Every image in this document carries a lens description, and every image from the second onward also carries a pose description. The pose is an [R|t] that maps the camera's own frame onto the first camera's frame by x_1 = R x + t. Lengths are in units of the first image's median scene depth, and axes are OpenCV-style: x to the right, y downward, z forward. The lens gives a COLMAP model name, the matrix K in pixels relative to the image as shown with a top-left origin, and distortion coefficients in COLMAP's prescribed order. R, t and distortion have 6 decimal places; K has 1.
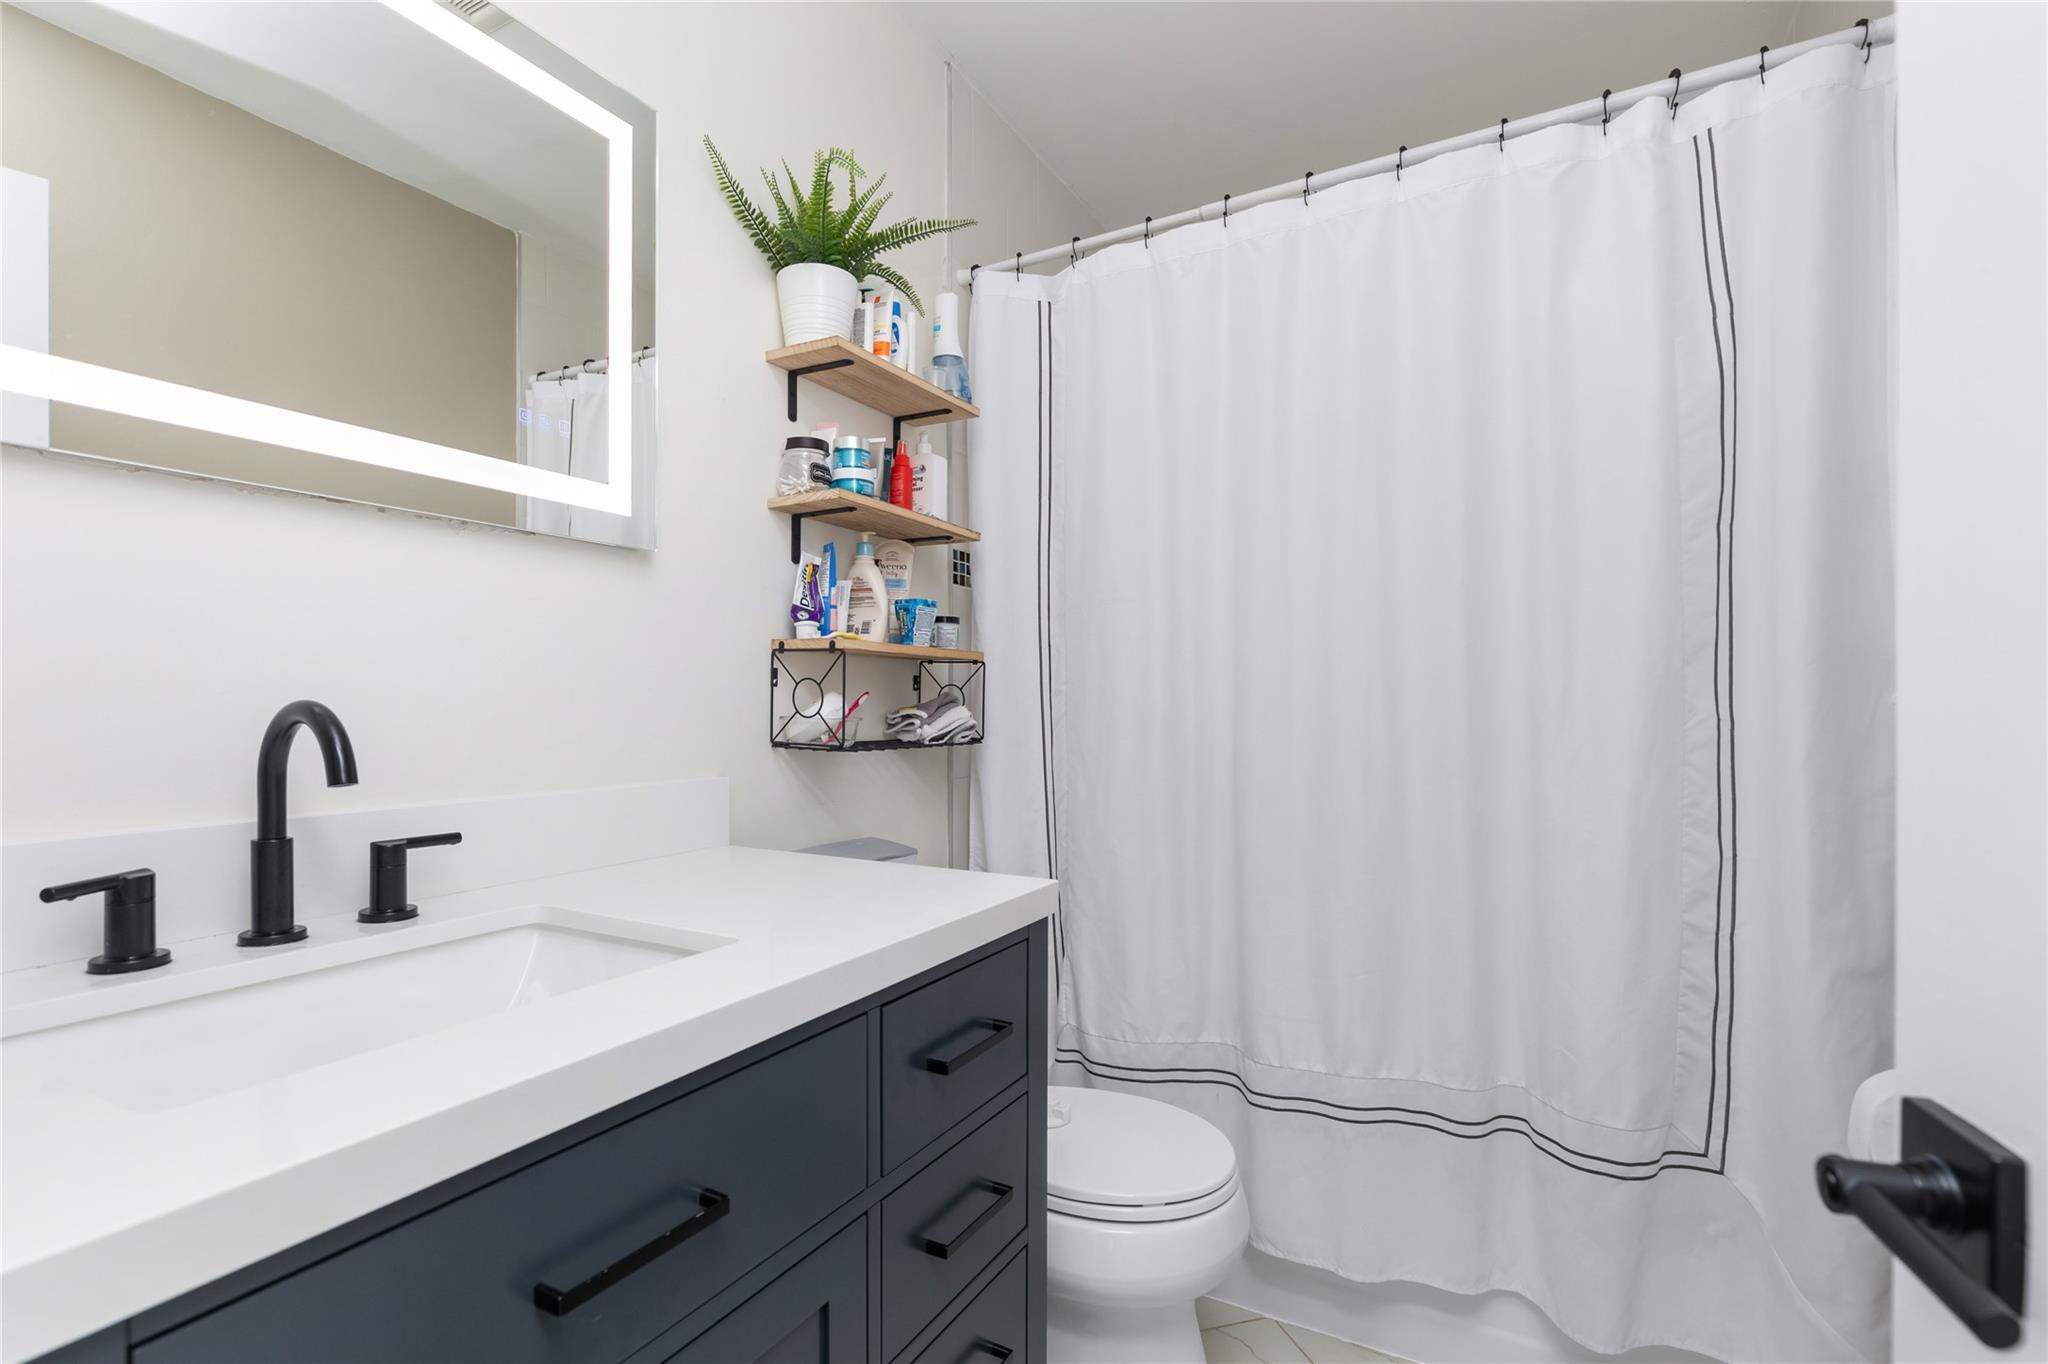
lens RADIAL K [[978.4, 0, 1012.8], [0, 978.4, 697.7], [0, 0, 1]] dist [-0.002753, -0.001161]
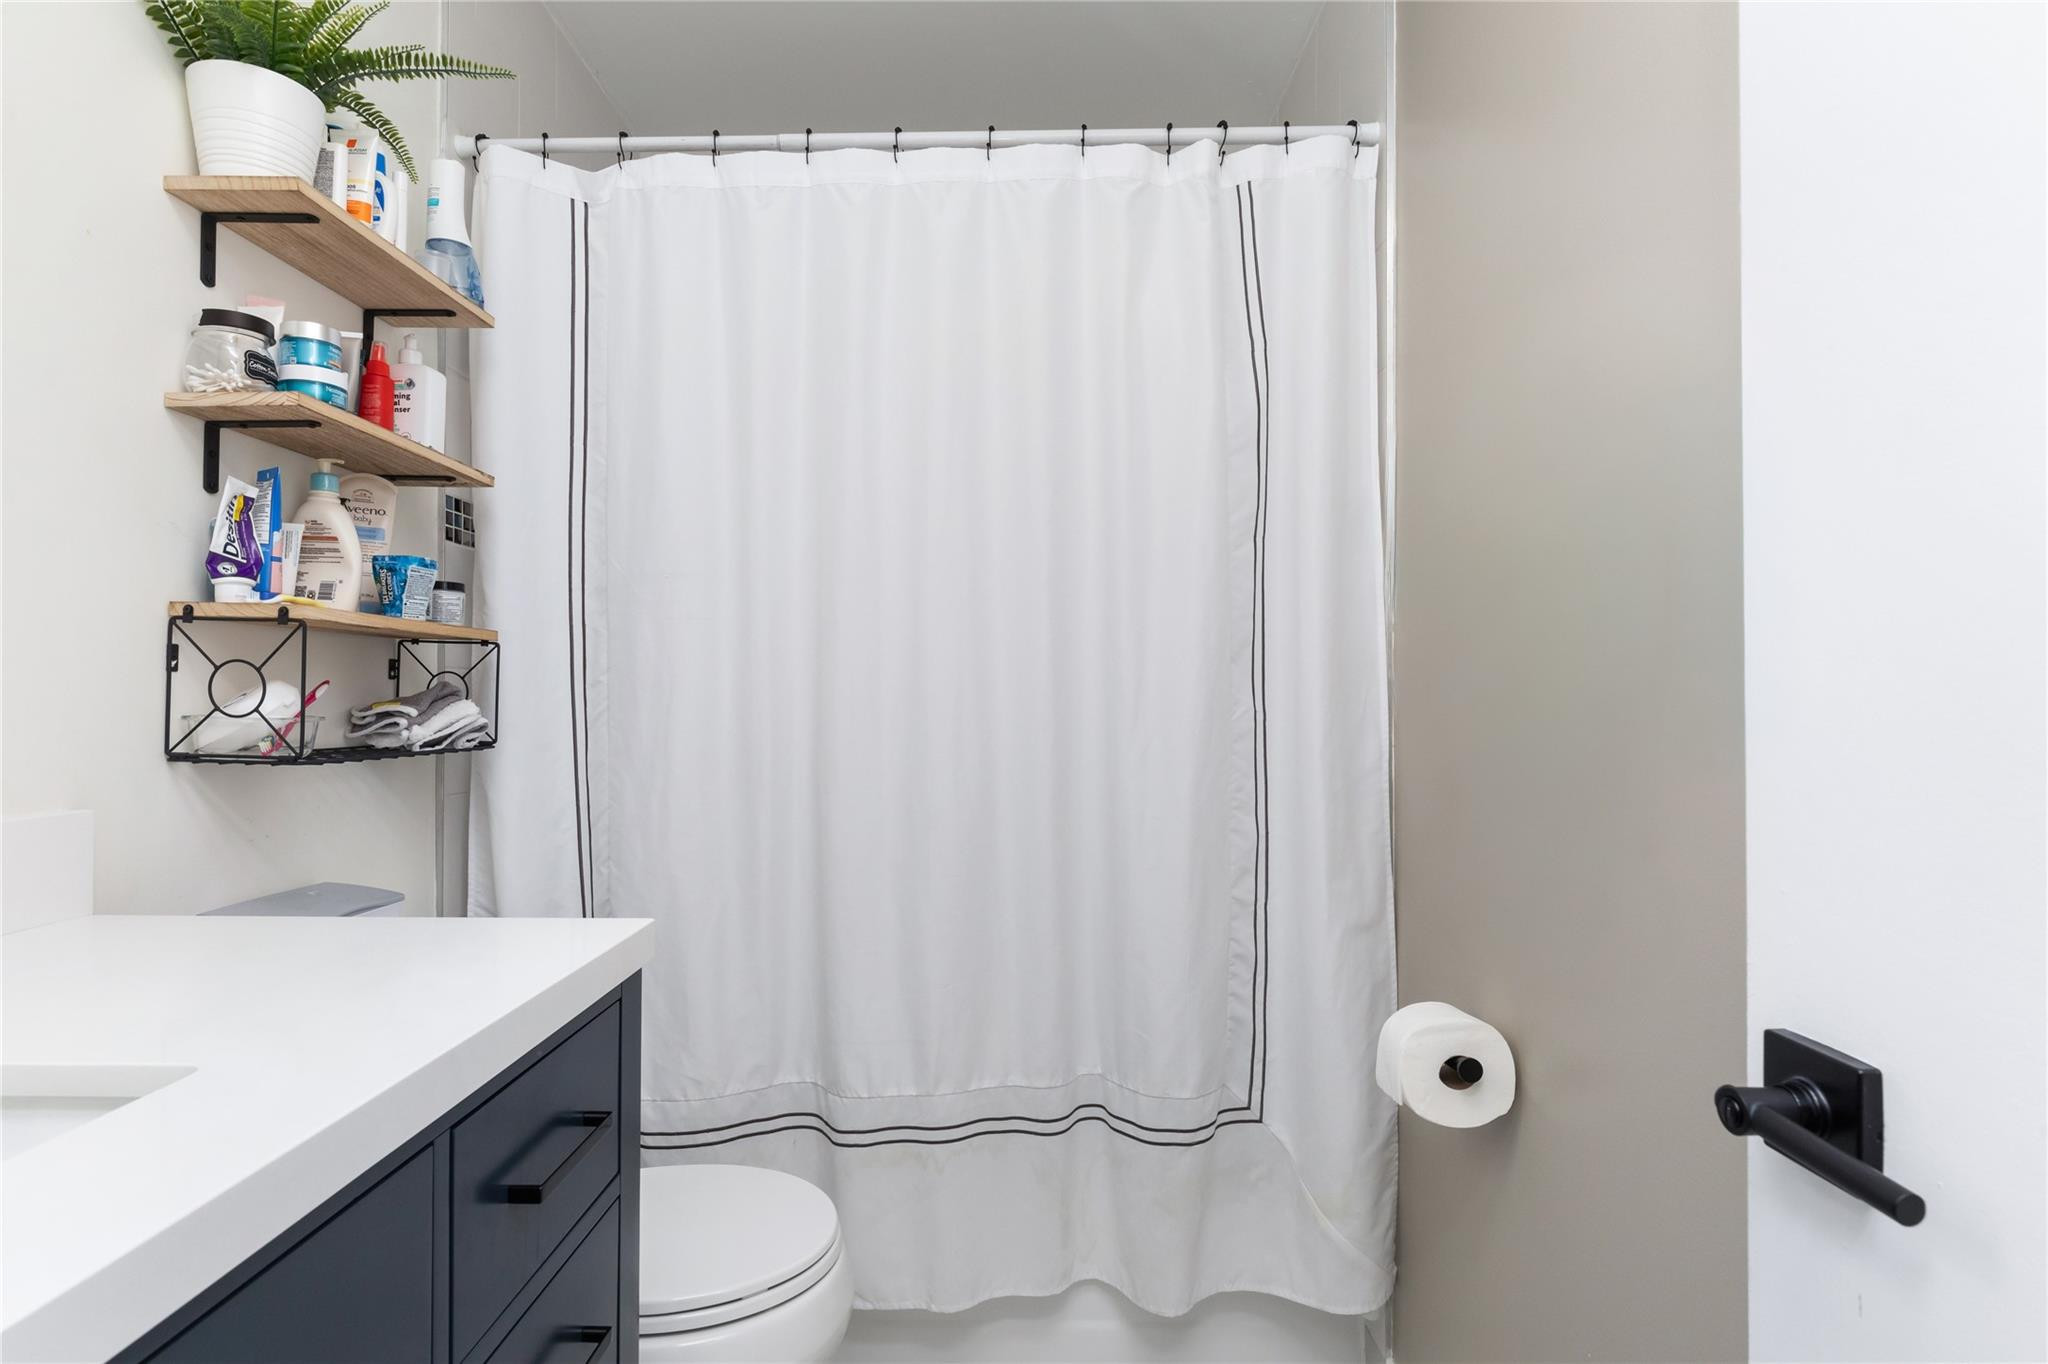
lens RADIAL K [[1051.0, 0, 1025.8], [0, 1051.0, 677.7], [0, 0, 1]] dist [-0.000459, -0.002114]
pose [[0.870730, 0.009607, 0.491667, -0.086501], [-0.003451, 0.999904, -0.013427, 0.000639], [-0.491748, 0.009994, 0.870680, 0.078961]]
